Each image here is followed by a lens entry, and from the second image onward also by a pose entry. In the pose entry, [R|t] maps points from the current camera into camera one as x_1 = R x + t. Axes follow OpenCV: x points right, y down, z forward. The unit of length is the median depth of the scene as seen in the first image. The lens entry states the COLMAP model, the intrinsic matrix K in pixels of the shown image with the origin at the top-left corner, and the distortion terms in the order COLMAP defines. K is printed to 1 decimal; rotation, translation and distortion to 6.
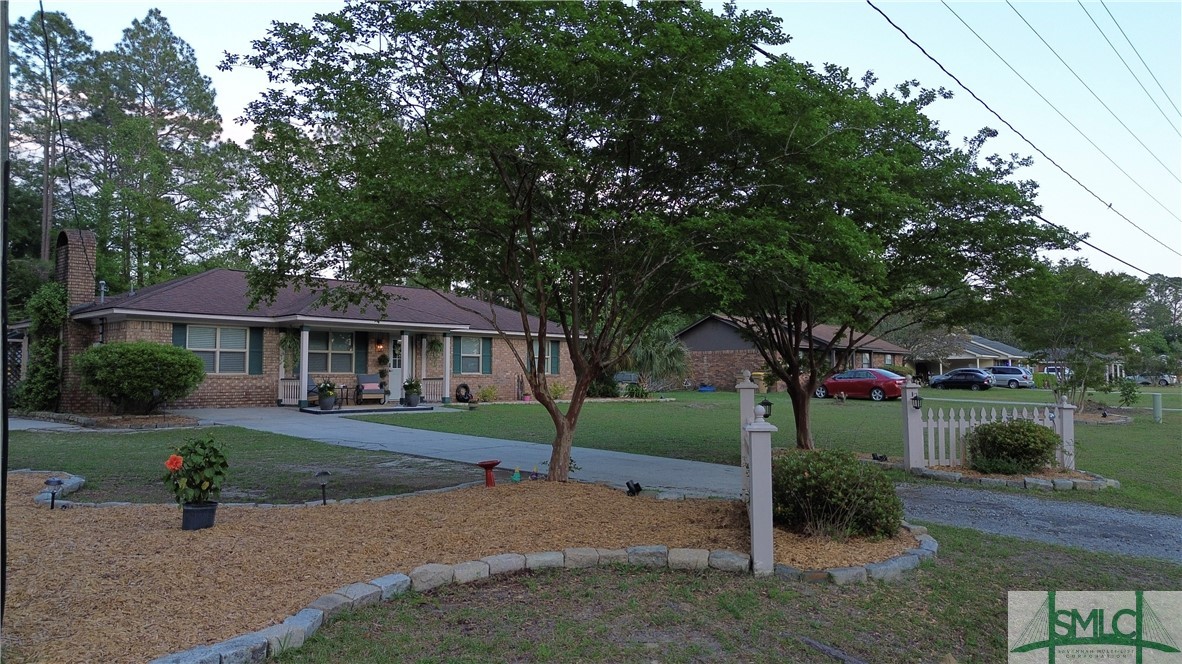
lens RADIAL K [[818.5, 0, 591.0], [0, 818.5, 332.0], [0, 0, 1]] dist [0.006043, -0.002652]
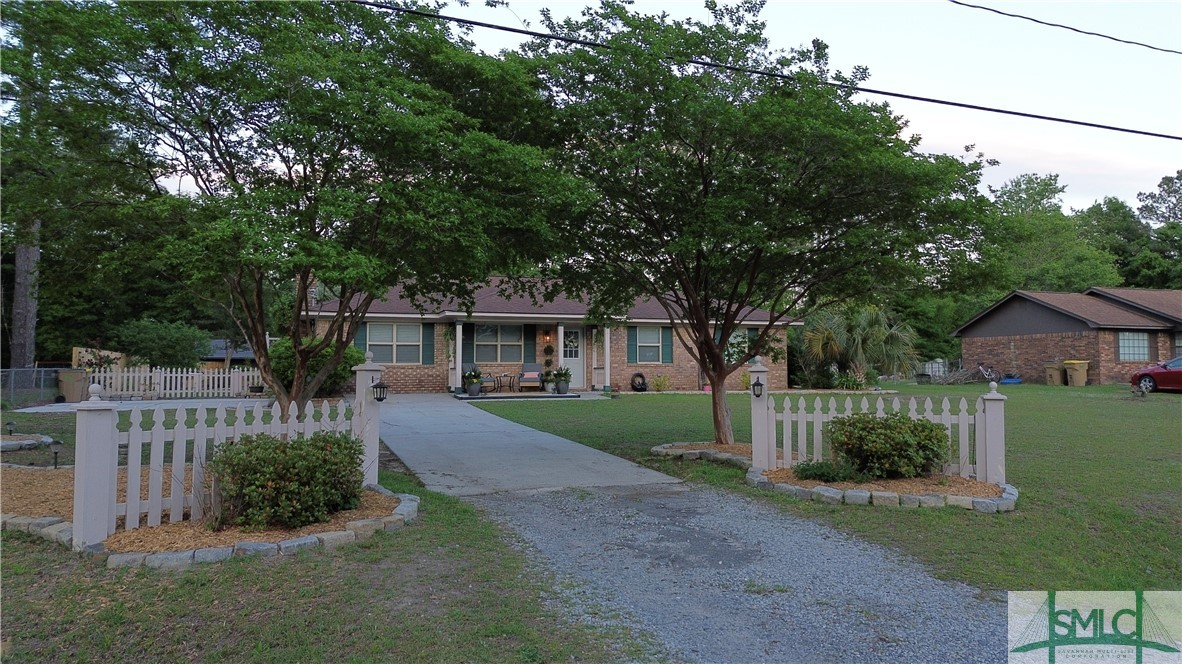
lens RADIAL K [[818.5, 0, 591.0], [0, 818.5, 332.0], [0, 0, 1]] dist [0.006043, -0.002652]
pose [[0.885697, -0.024353, -0.463625, 0.299440], [0.028458, 0.999593, 0.001859, 0.010685], [0.463391, -0.014840, 0.886030, 0.093552]]
